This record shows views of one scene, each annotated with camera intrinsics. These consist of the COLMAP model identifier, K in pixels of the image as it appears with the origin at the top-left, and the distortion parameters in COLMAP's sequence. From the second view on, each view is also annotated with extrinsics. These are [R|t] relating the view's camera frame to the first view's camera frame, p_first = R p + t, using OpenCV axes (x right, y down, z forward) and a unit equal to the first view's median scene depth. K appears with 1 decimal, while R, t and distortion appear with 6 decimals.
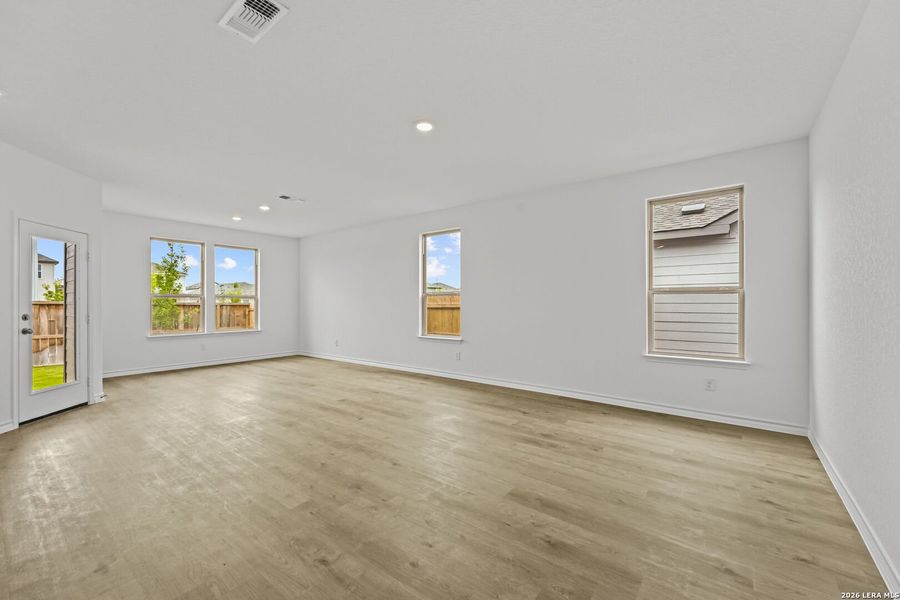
lens RADIAL K [[364.3, 0, 448.1], [0, 364.3, 303.2], [0, 0, 1]] dist [-0.006553, 0.000819]
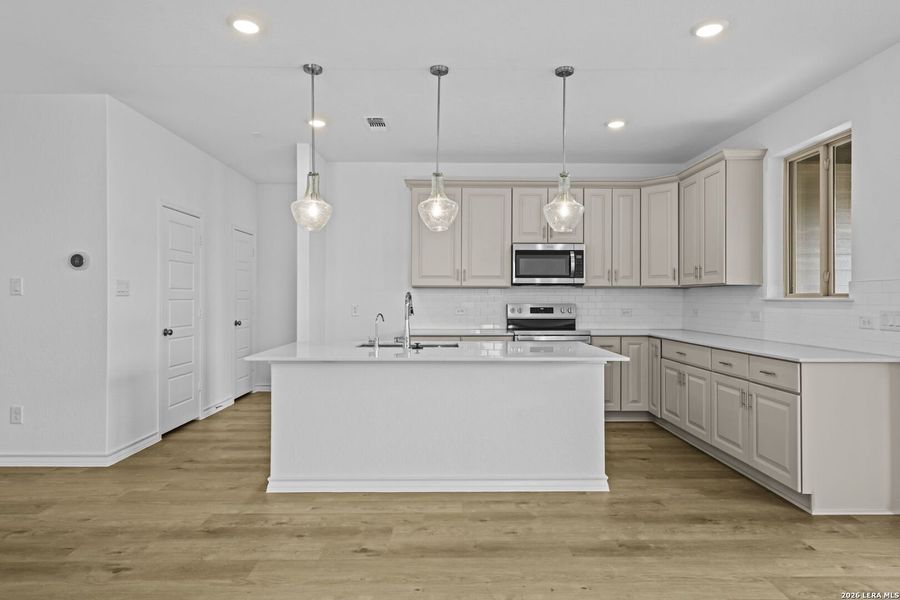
lens RADIAL K [[523.4, 0, 456.1], [0, 523.4, 294.4], [0, 0, 1]] dist [0.003476, 0.000674]
pose [[-0.782145, 0.000930, -0.623096, -0.074467], [0.001298, 0.999999, -0.000138, -0.008919], [0.623095, -0.000917, -0.782145, 0.865800]]
